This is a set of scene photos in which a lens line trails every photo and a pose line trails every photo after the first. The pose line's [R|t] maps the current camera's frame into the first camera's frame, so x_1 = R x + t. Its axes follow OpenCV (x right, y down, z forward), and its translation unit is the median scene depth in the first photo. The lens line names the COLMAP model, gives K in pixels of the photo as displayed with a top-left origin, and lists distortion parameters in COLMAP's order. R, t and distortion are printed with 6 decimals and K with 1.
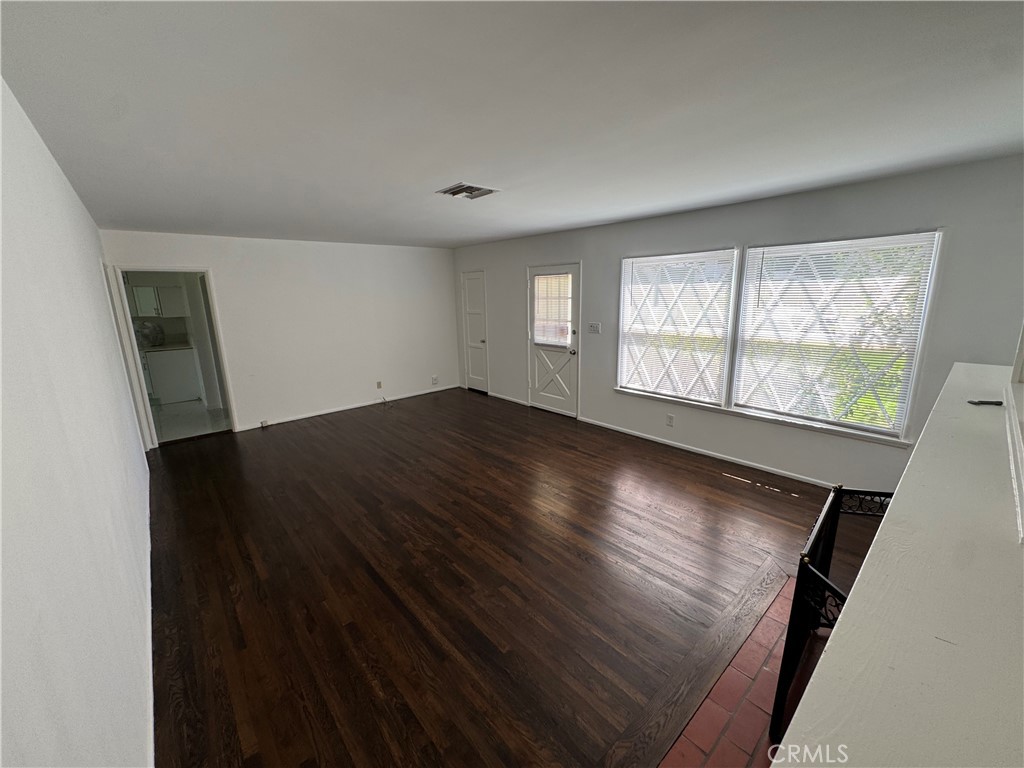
lens RADIAL K [[410.2, 0, 512.0], [0, 410.2, 384.0], [0, 0, 1]] dist [-0.000424, 0.000008]
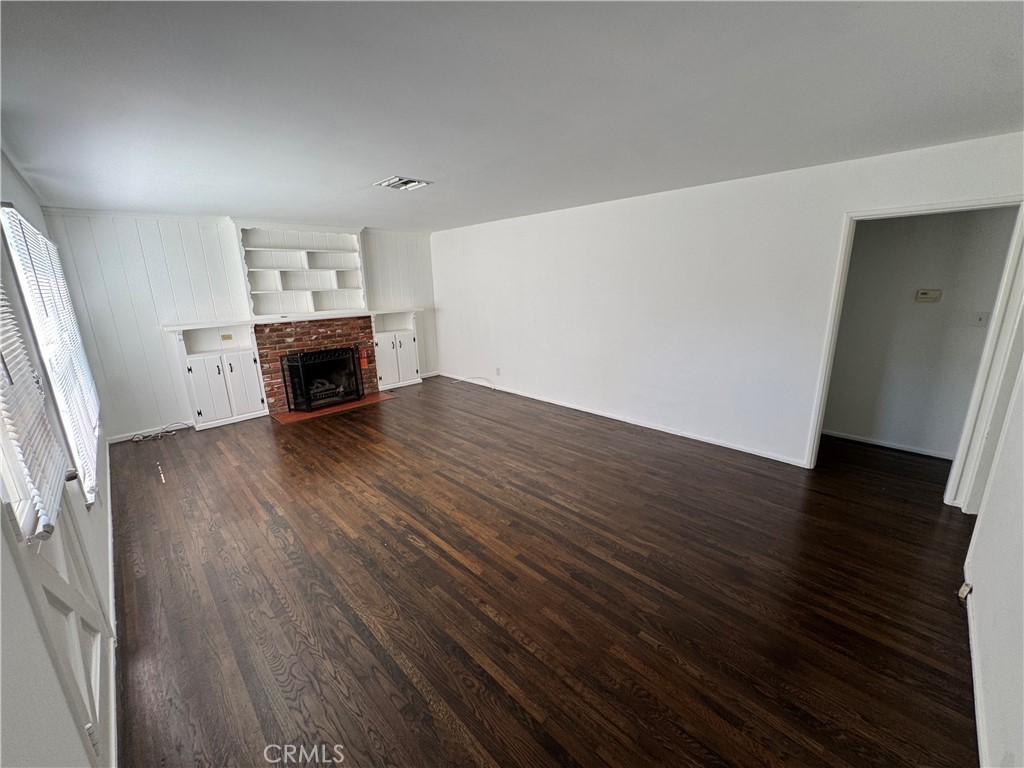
lens RADIAL K [[410.2, 0, 512.0], [0, 410.2, 384.0], [0, 0, 1]] dist [-0.000424, 0.000008]
pose [[-0.997370, 0.060336, -0.040151, -0.243705], [0.035932, 0.892786, 0.449046, -0.353462], [0.062940, 0.446422, -0.892606, 1.682615]]
